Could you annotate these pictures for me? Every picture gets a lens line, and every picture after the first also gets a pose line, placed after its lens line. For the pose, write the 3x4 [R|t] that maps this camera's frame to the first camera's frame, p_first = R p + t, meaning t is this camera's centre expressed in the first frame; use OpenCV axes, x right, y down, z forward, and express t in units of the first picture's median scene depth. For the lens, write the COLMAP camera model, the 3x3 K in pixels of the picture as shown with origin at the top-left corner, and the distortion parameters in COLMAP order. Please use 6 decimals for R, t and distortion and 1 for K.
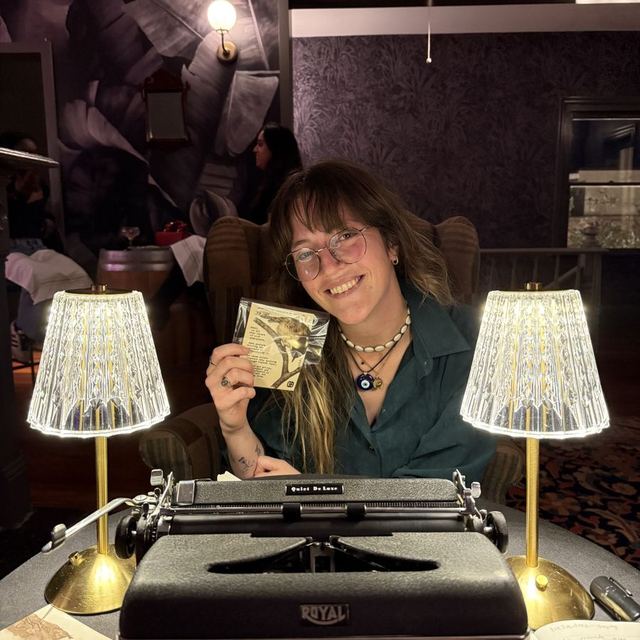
lens RADIAL K [[641.6, 0, 322.5], [0, 641.6, 317.3], [0, 0, 1]] dist [0.002105, 0.000000]
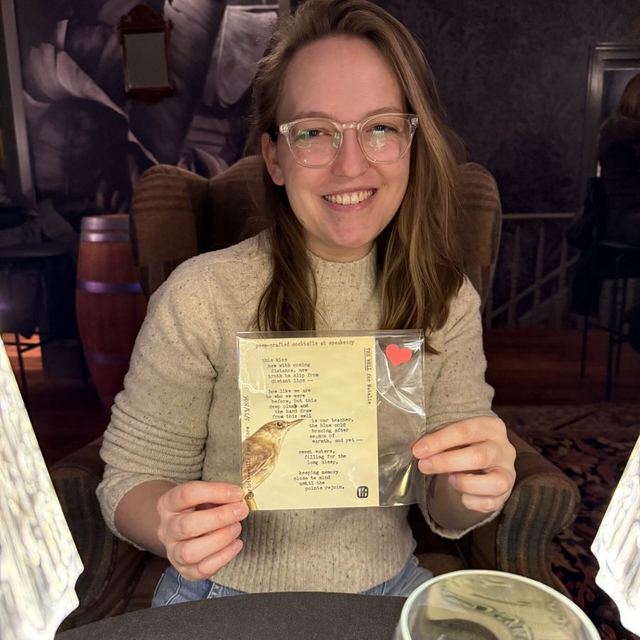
lens RADIAL K [[641.6, 0, 316.9], [0, 641.6, 318.0], [0, 0, 1]] dist [0.002105, 0.000000]
pose [[0.999930, -0.006624, -0.009819, -0.009834], [0.007095, 0.998787, 0.048727, -0.010253], [0.009484, -0.048794, 0.998764, 0.125842]]
